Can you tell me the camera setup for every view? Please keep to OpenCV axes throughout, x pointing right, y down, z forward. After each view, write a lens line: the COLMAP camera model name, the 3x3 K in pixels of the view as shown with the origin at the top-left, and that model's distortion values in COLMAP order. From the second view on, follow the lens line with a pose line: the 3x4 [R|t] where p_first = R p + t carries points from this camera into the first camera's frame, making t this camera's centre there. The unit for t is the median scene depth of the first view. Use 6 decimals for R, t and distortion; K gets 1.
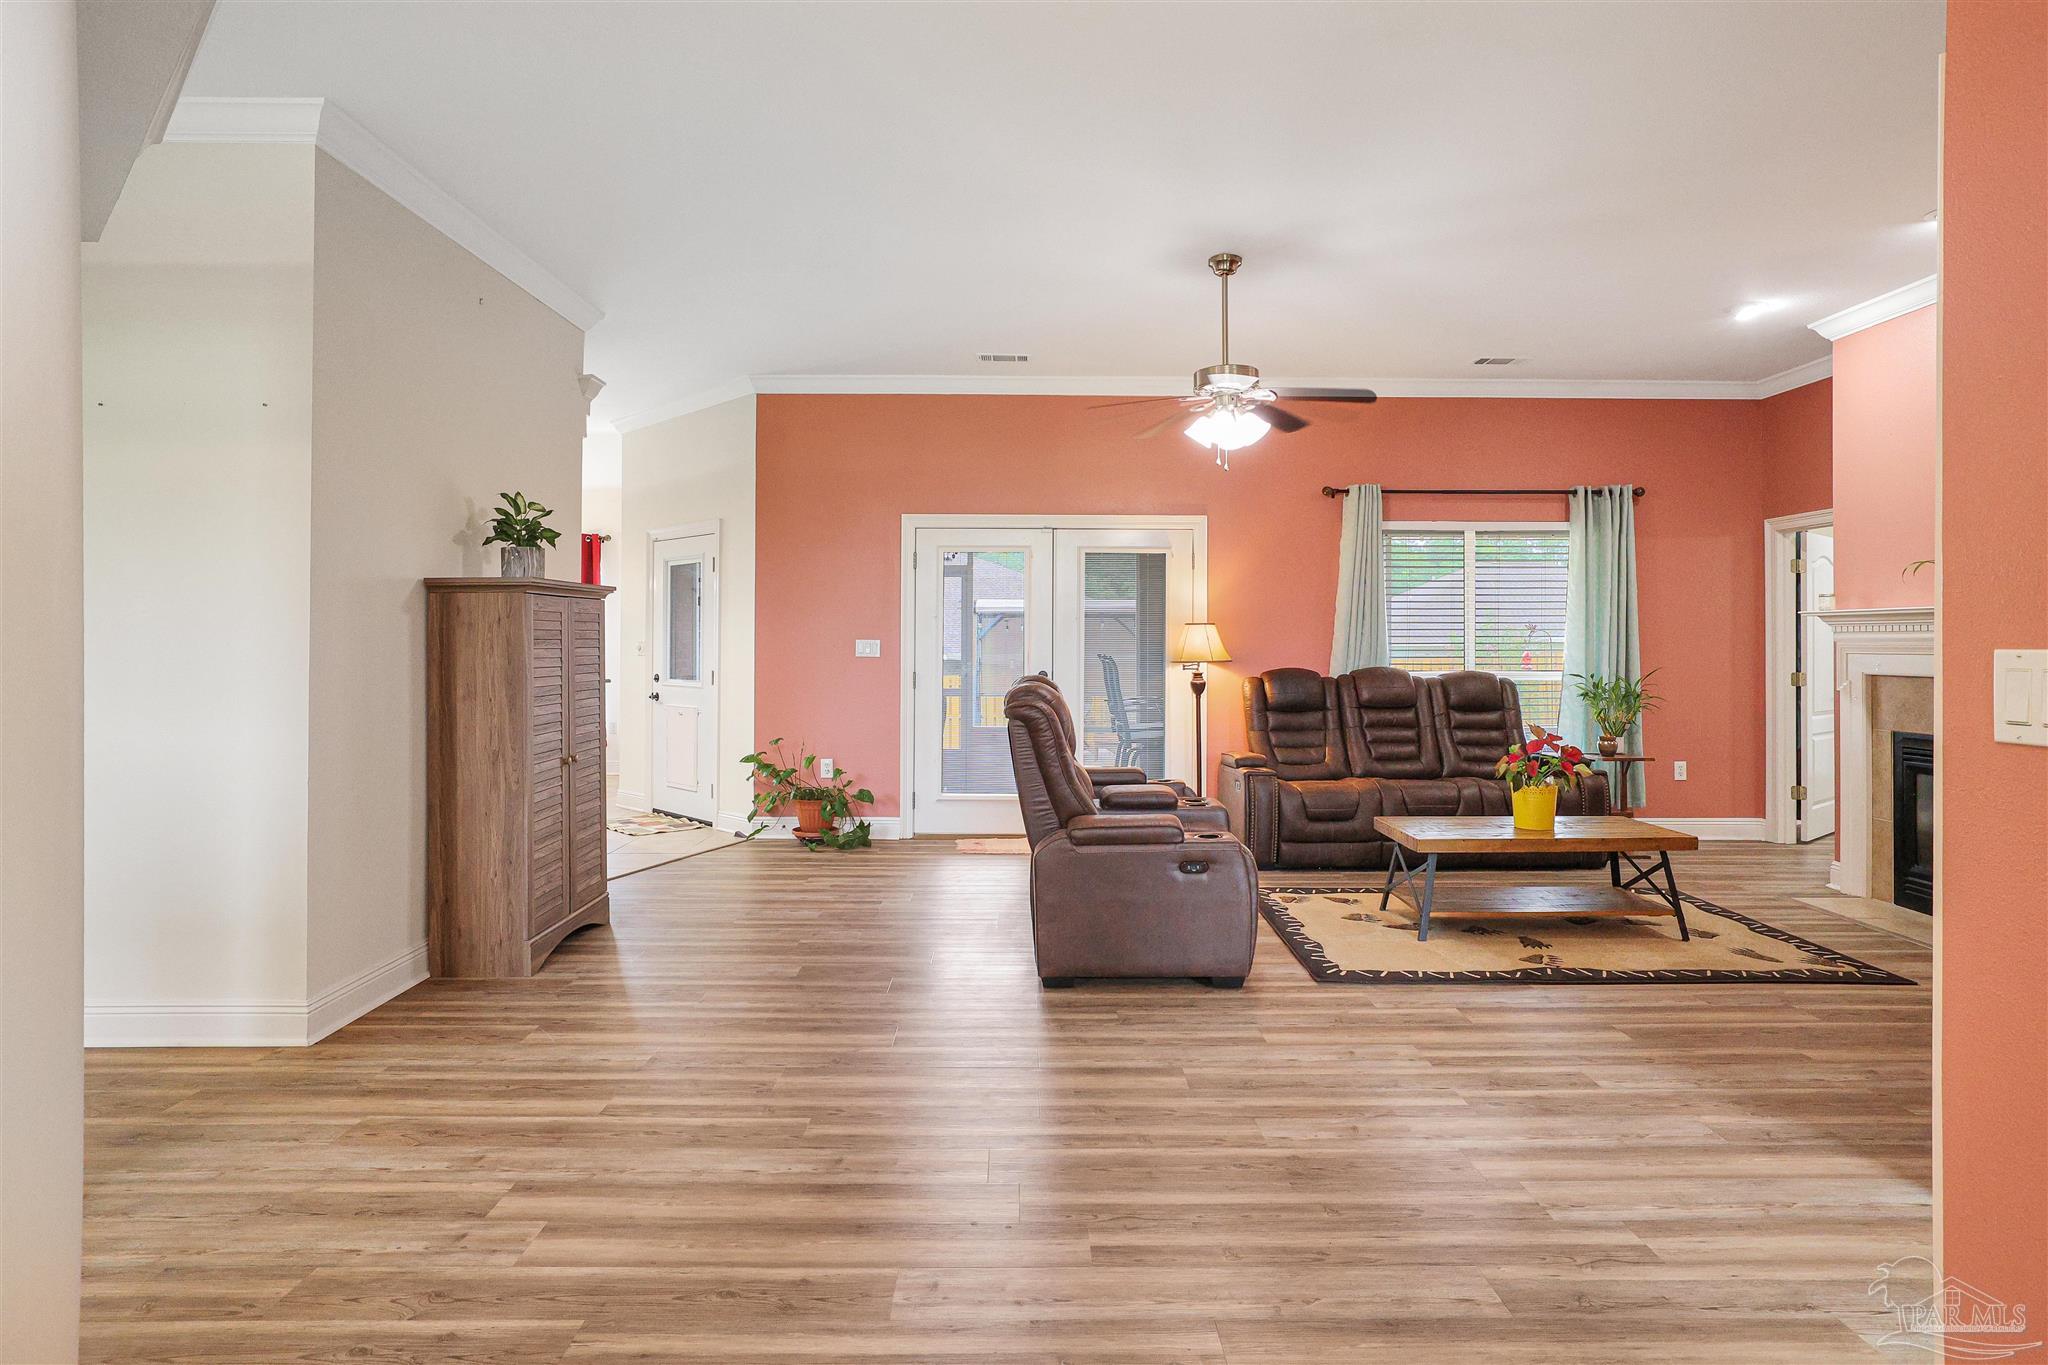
lens RADIAL K [[1123.3, 0, 1019.2], [0, 1123.3, 660.0], [0, 0, 1]] dist [-0.026912, 0.022516]
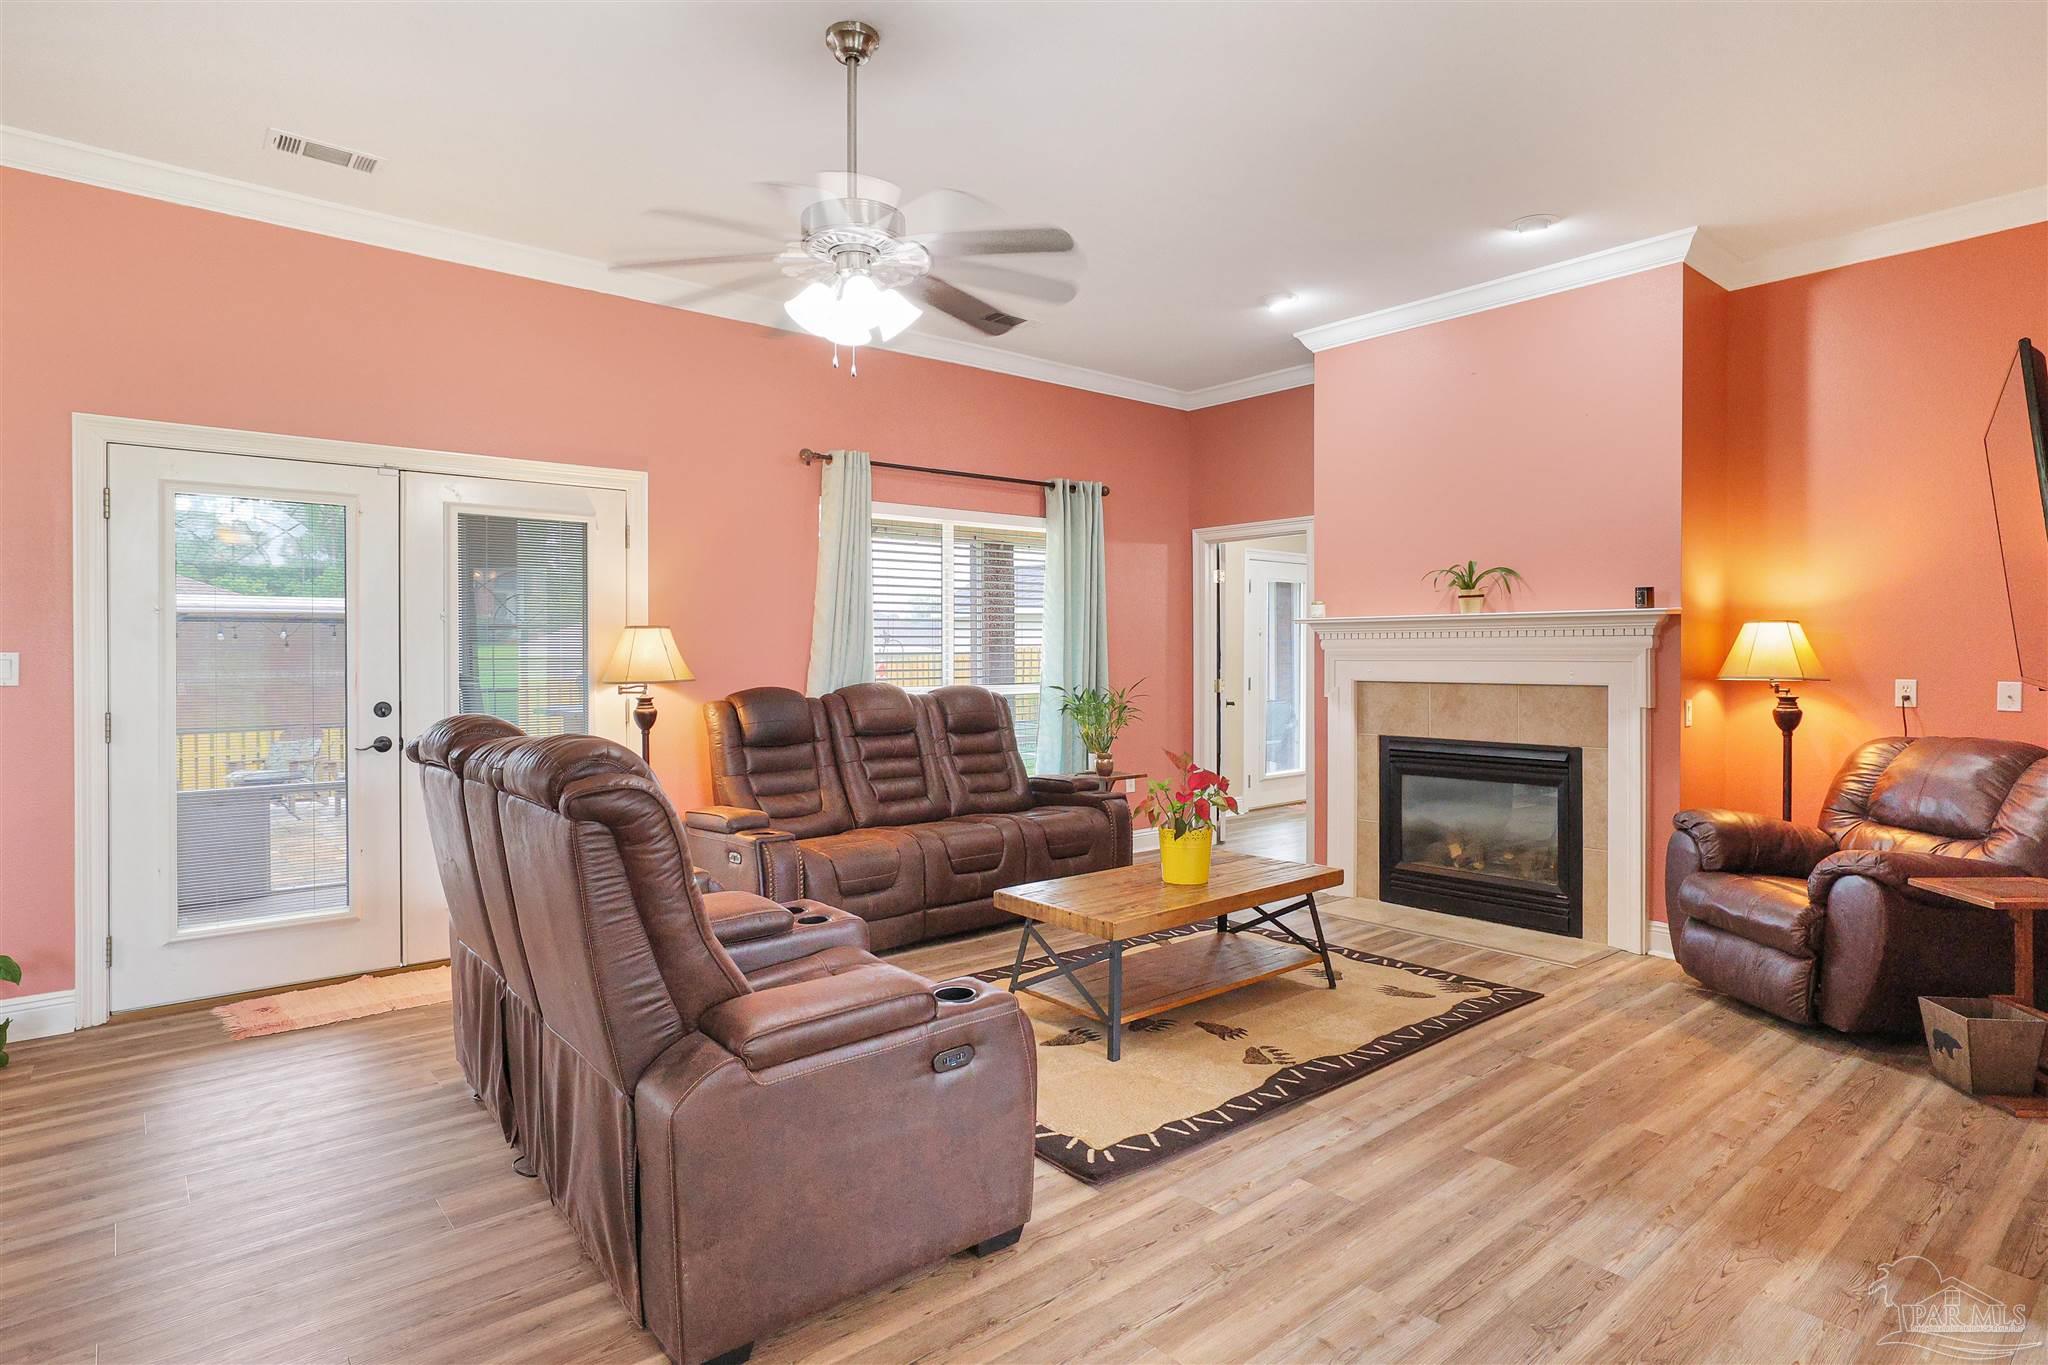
lens RADIAL K [[1123.3, 0, 1058.9], [0, 1123.3, 673.4], [0, 0, 1]] dist [-0.026912, 0.022516]
pose [[0.766753, -0.017981, 0.641690, -0.088235], [0.016858, 0.999827, 0.007873, -0.004850], [-0.641721, 0.004781, 0.766923, 0.308697]]
